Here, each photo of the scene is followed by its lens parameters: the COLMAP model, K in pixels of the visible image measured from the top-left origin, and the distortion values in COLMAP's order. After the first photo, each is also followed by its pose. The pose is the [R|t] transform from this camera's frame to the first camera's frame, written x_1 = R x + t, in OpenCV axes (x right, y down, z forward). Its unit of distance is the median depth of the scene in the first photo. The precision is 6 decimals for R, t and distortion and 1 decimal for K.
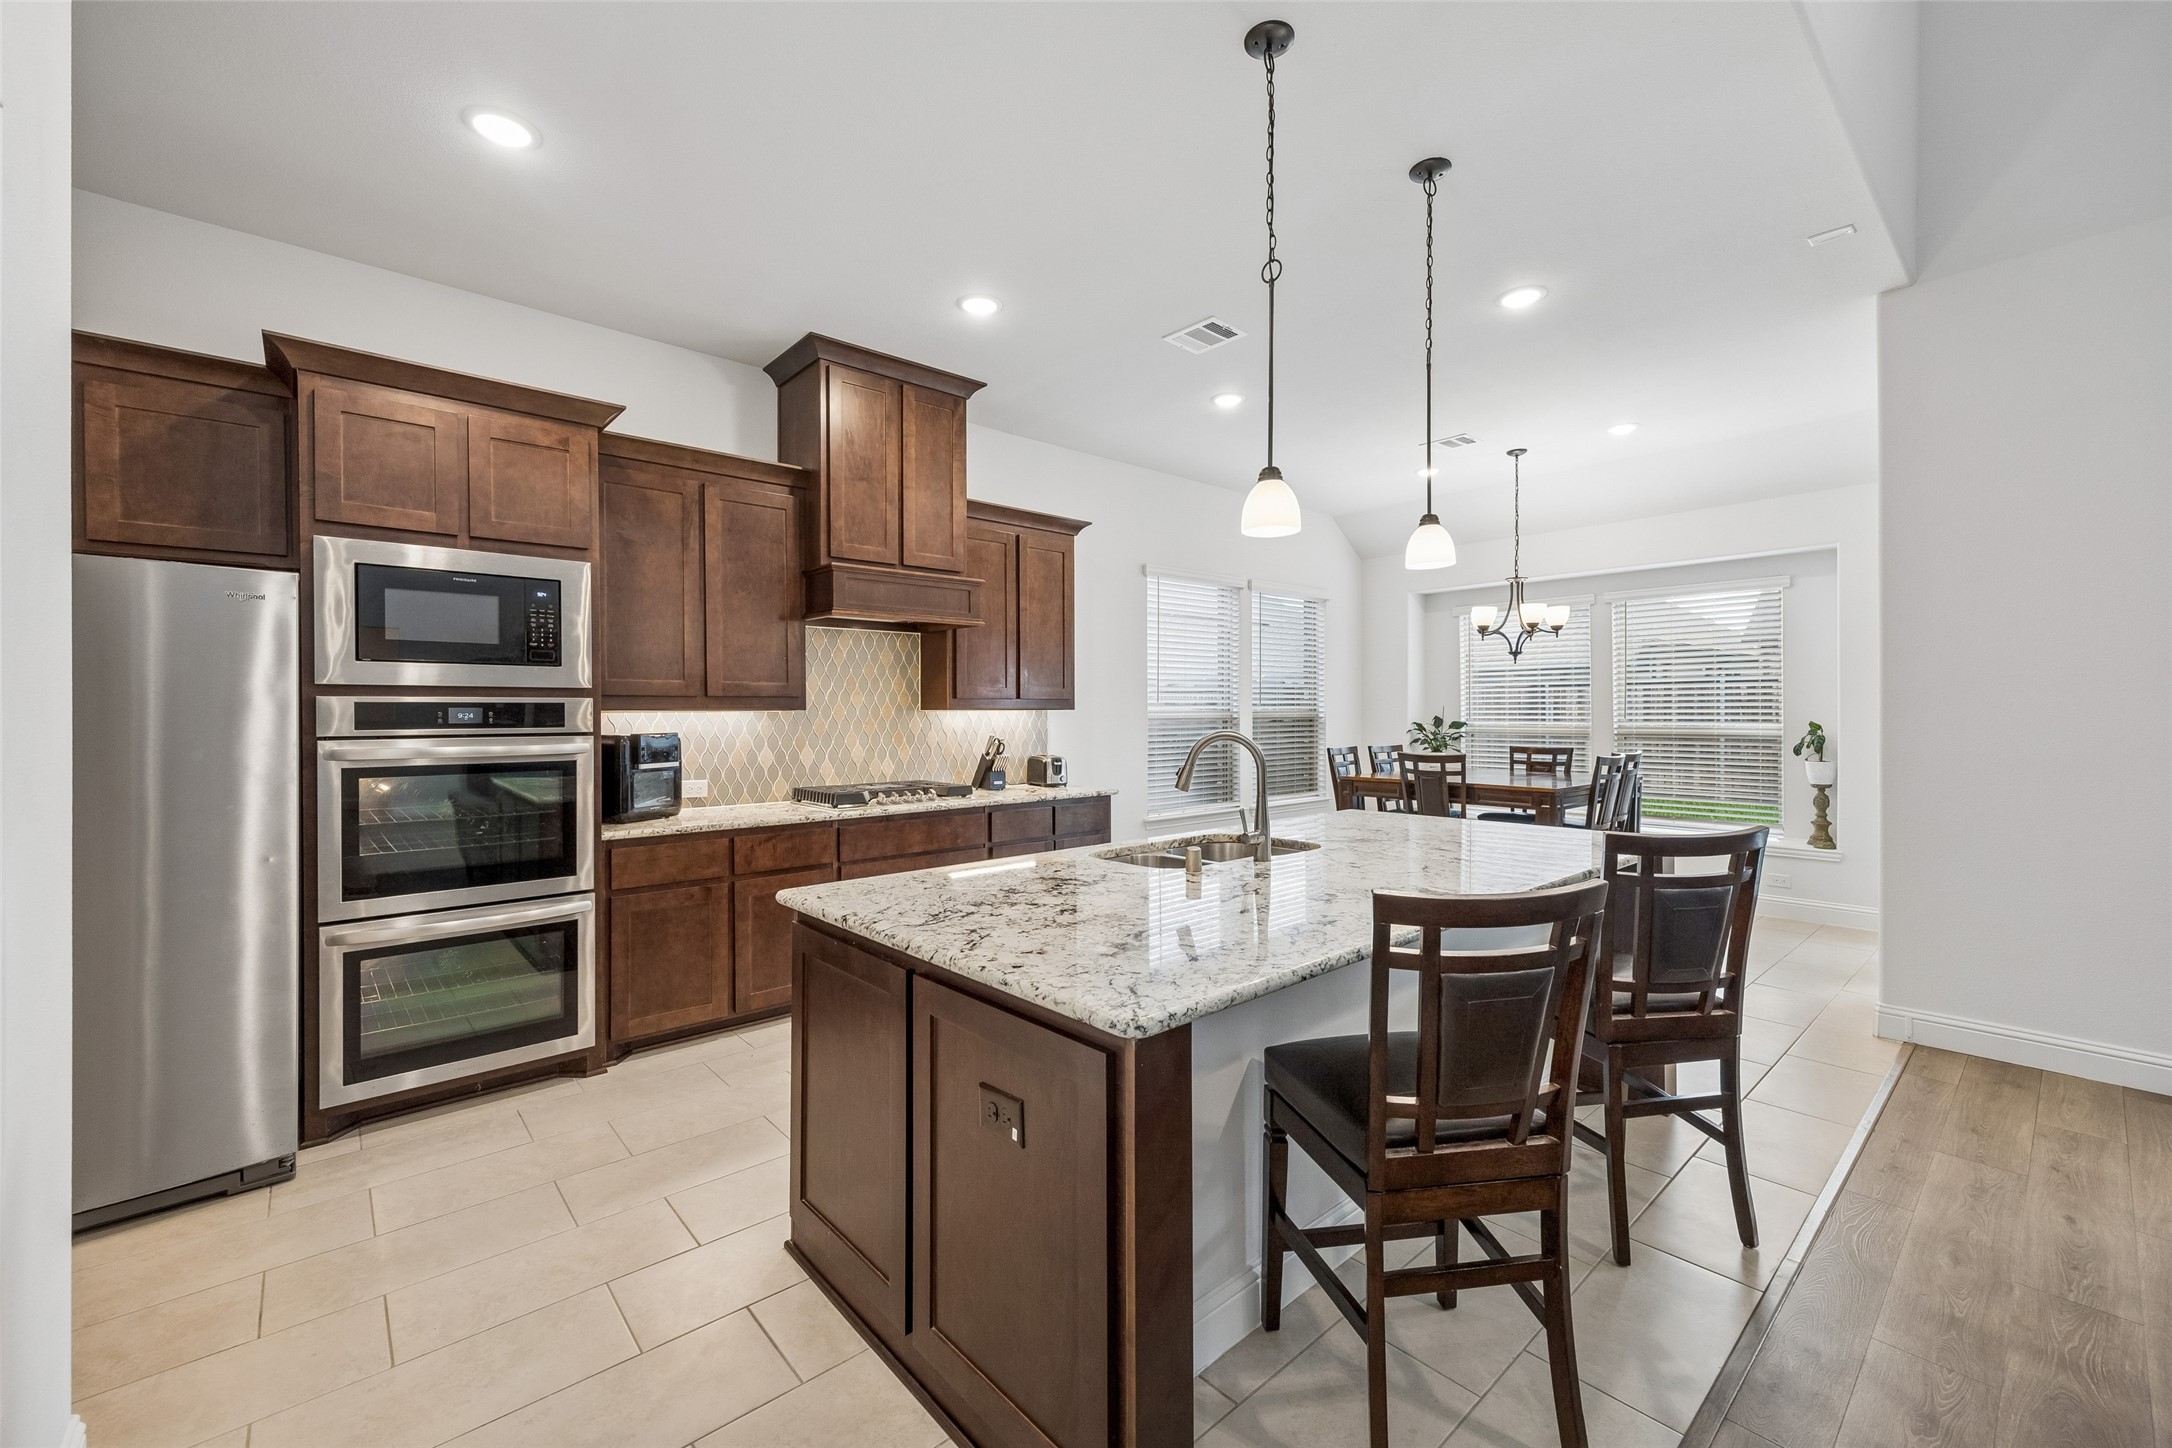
lens RADIAL K [[868.2, 0, 1085.3], [0, 868.2, 722.9], [0, 0, 1]] dist [0.010076, -0.001993]
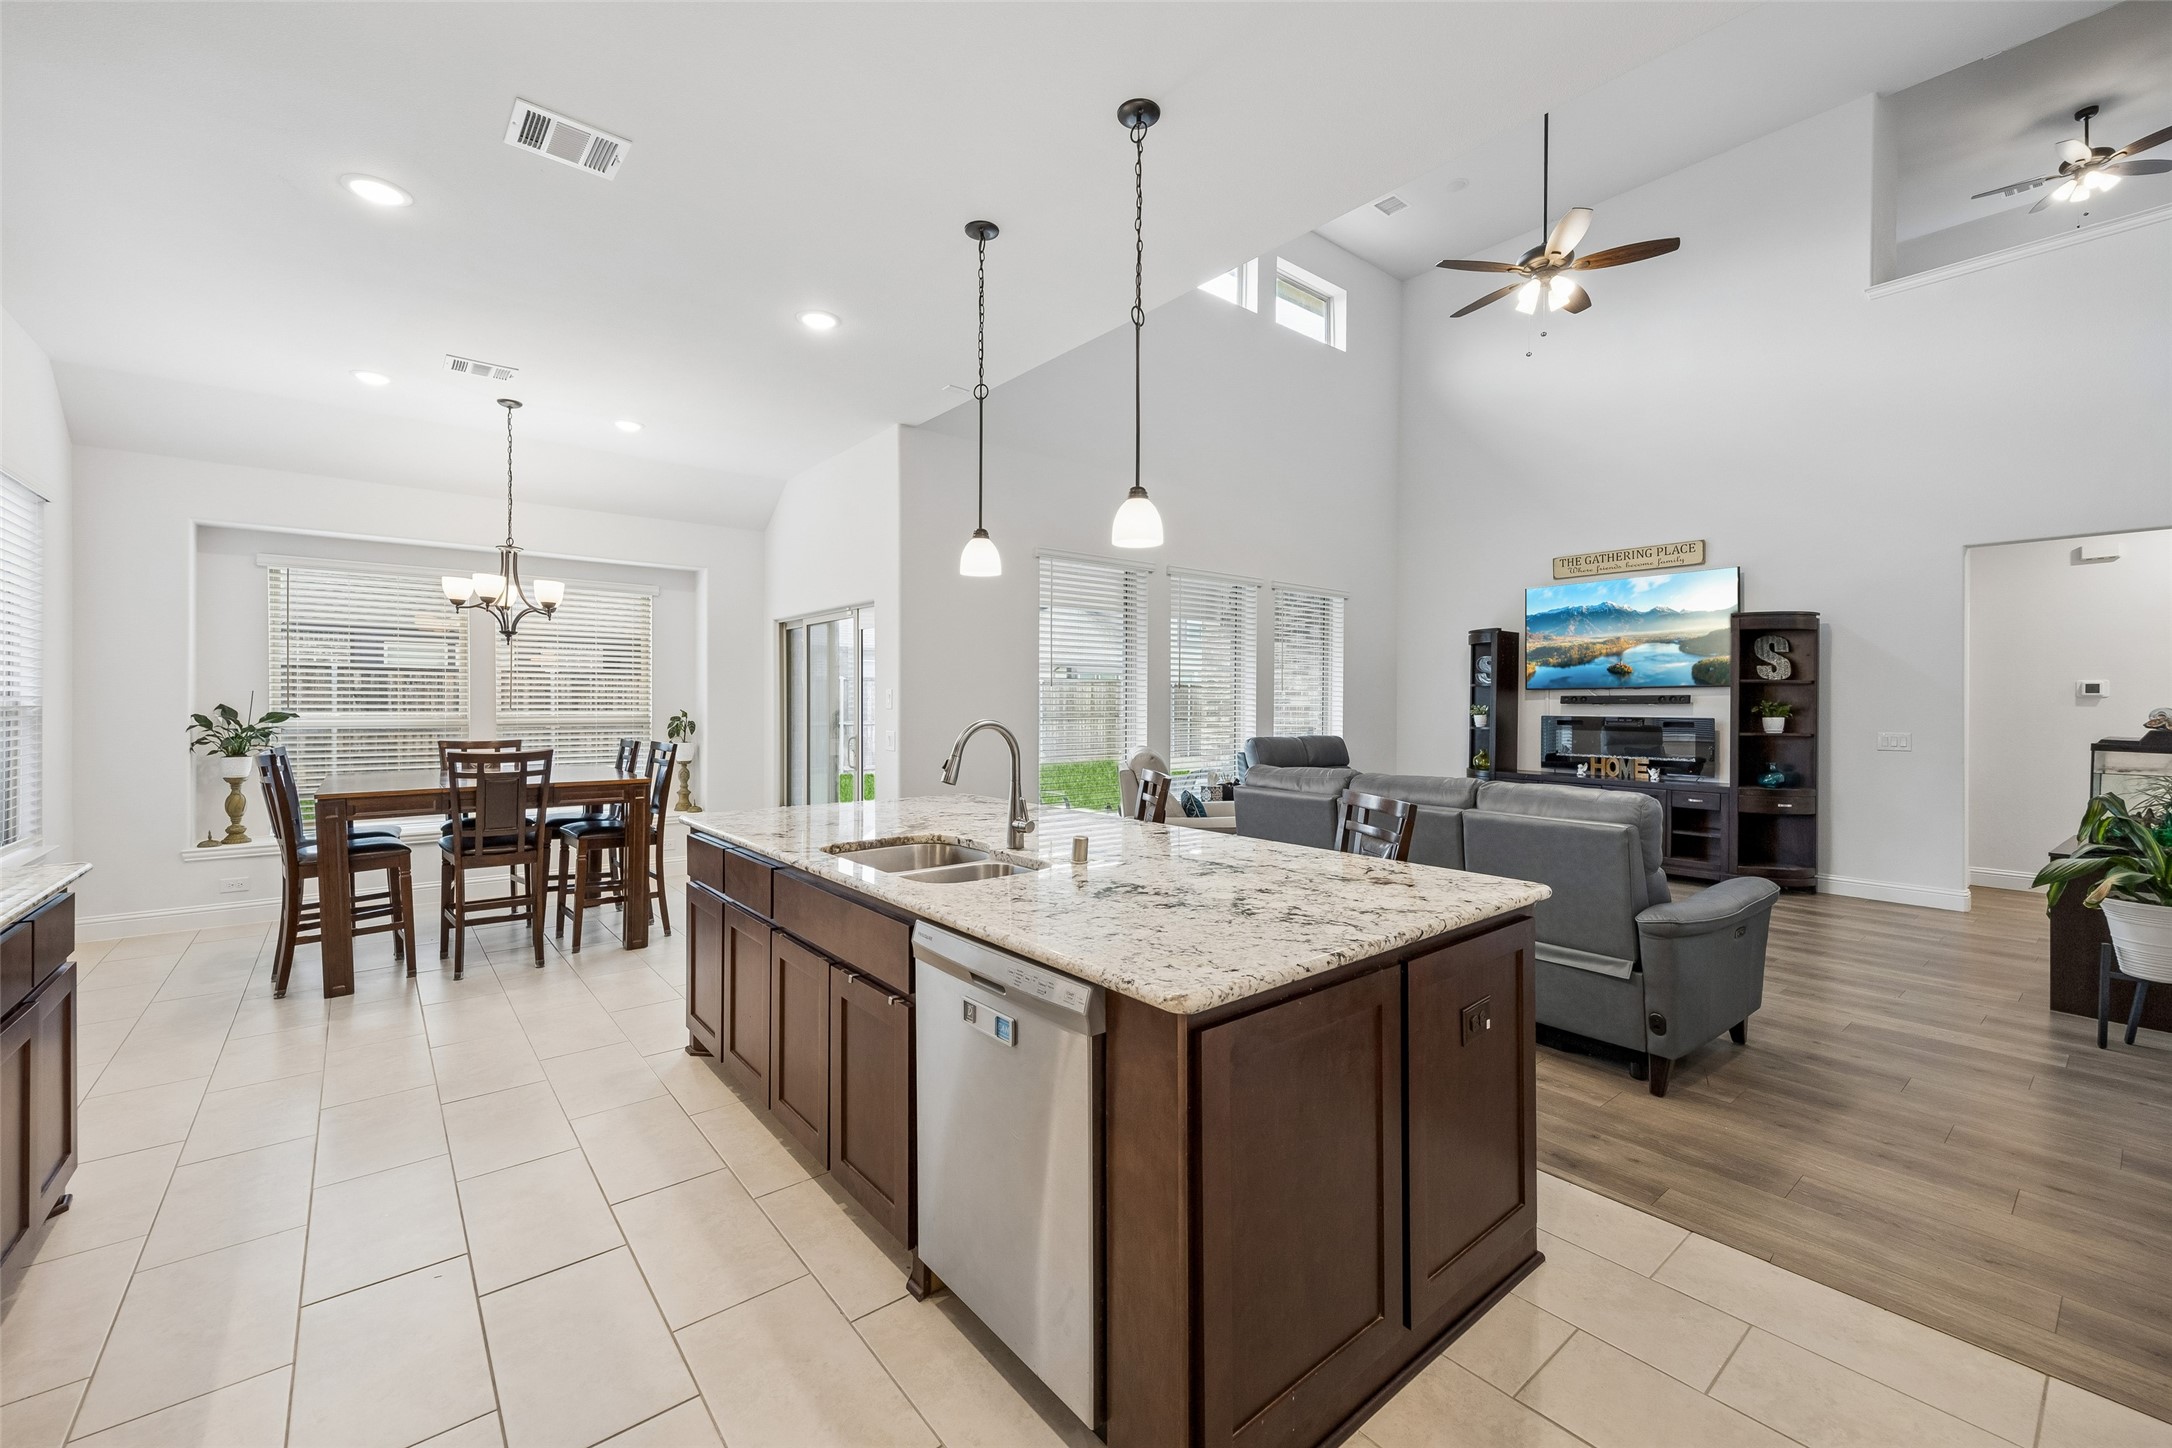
lens RADIAL K [[868.2, 0, 1081.4], [0, 868.2, 712.7], [0, 0, 1]] dist [0.010076, -0.001993]
pose [[0.032727, -0.006231, 0.999445, -0.549608], [0.005562, 0.999966, 0.006052, -0.003662], [-0.999449, 0.005361, 0.032760, 0.608628]]
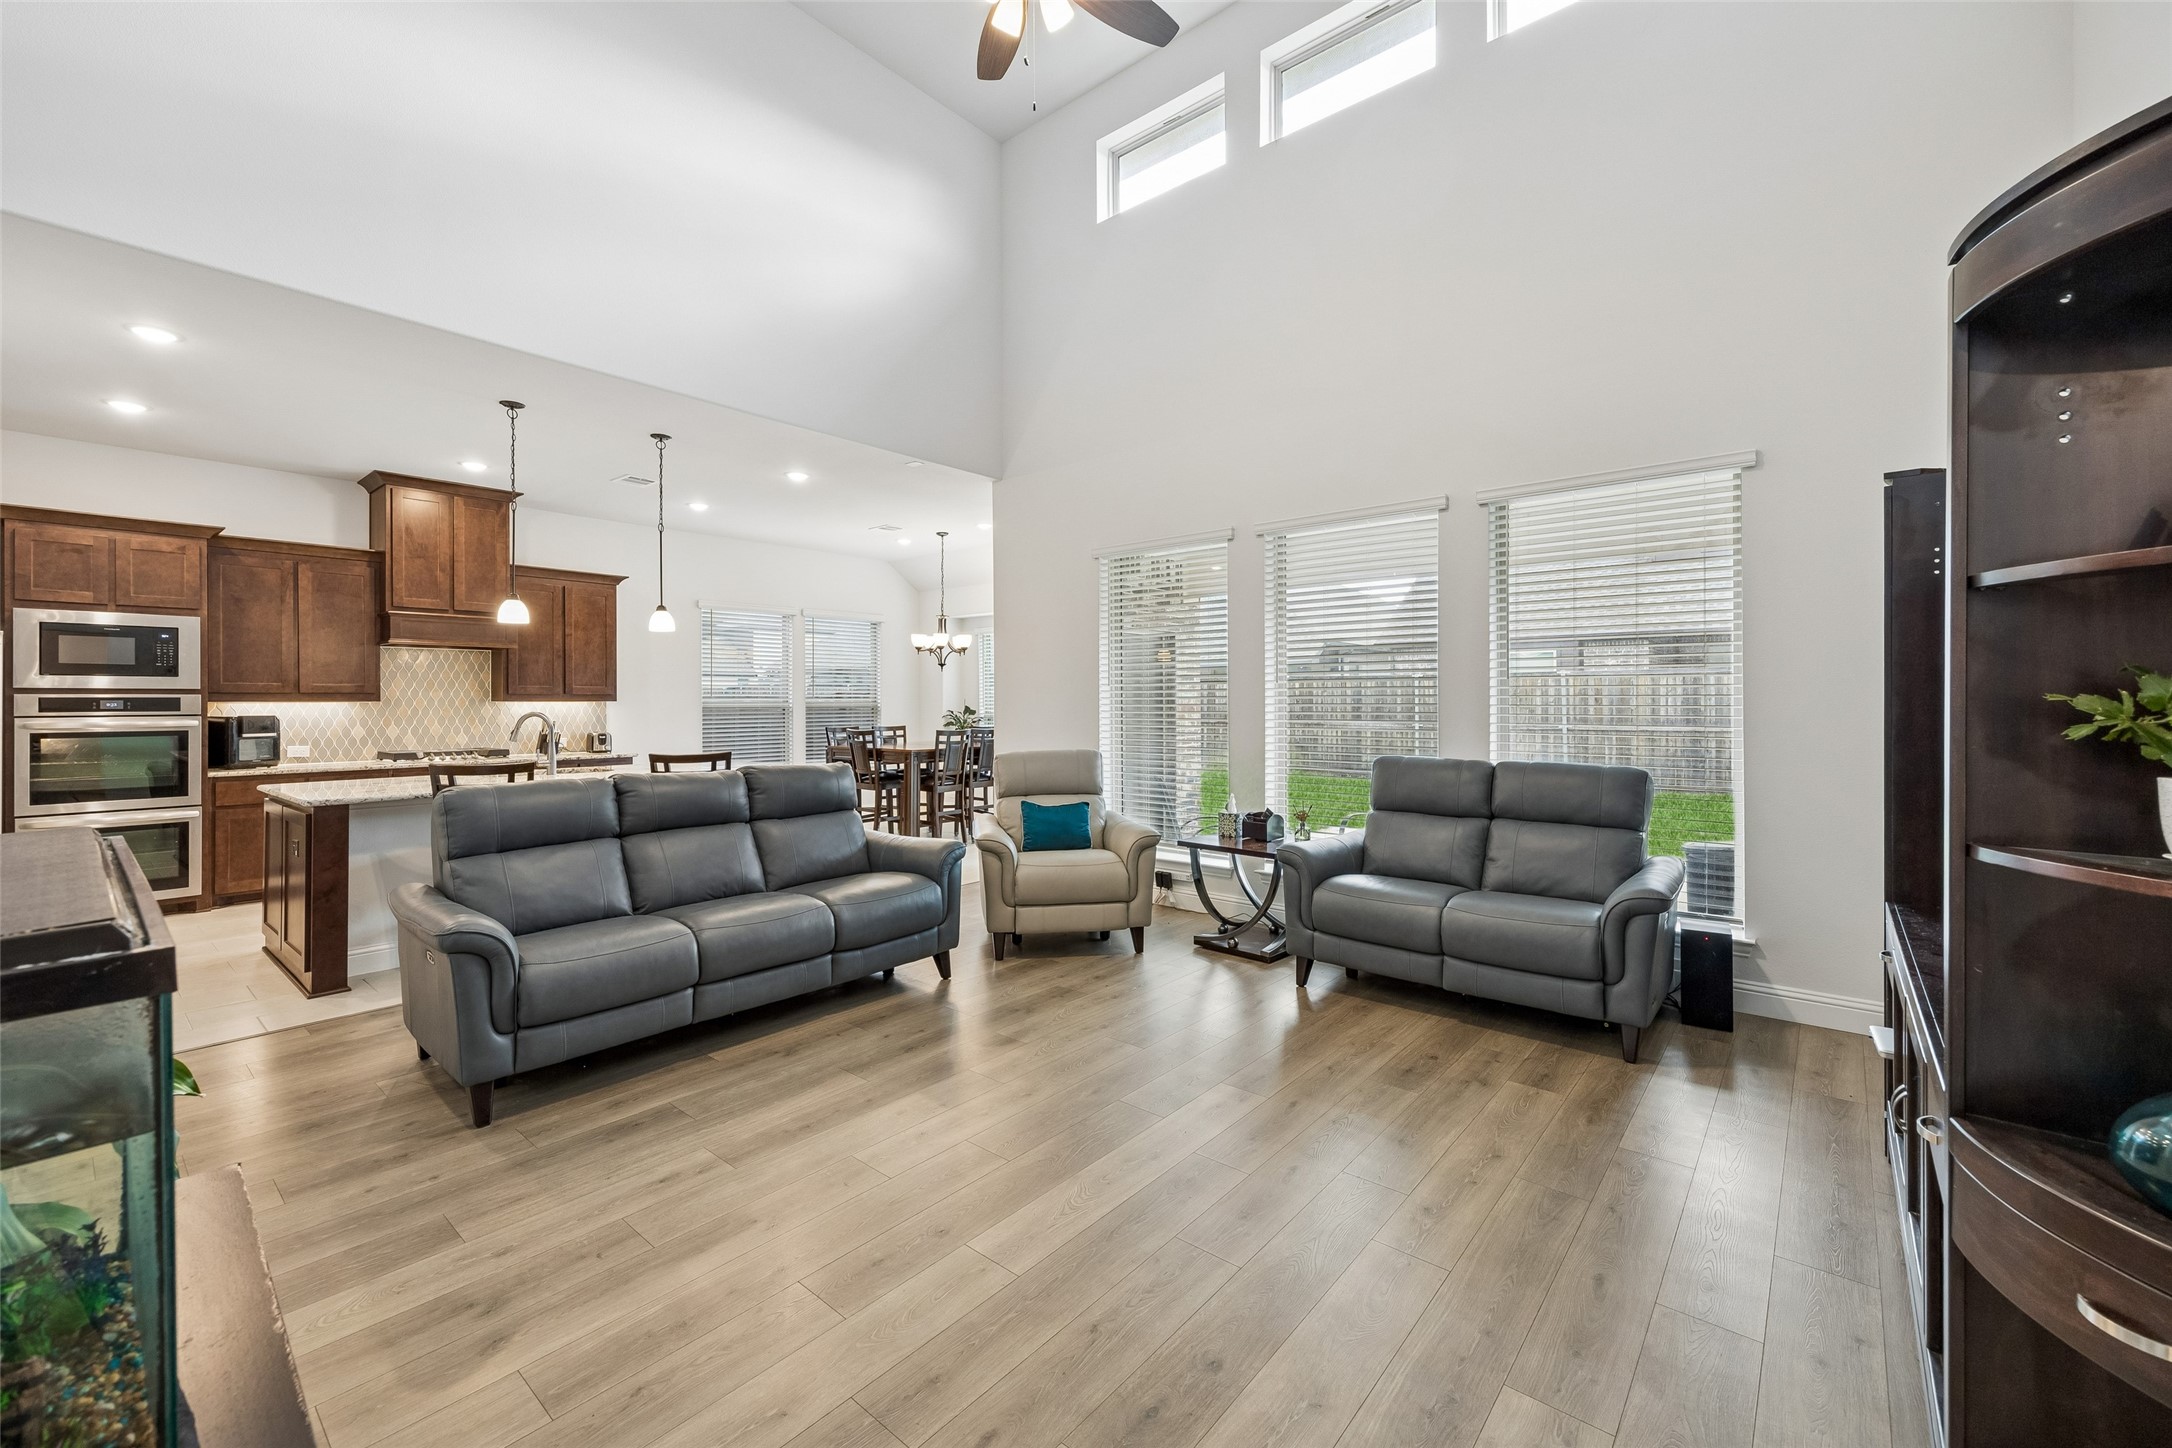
lens RADIAL K [[868.2, 0, 1070.9], [0, 868.2, 706.9], [0, 0, 1]] dist [0.010076, -0.001993]
pose [[0.990199, 0.001306, 0.139658, 0.773157], [-0.000283, 0.999973, -0.007346, 0.007042], [-0.139664, 0.007234, 0.990173, -0.827039]]
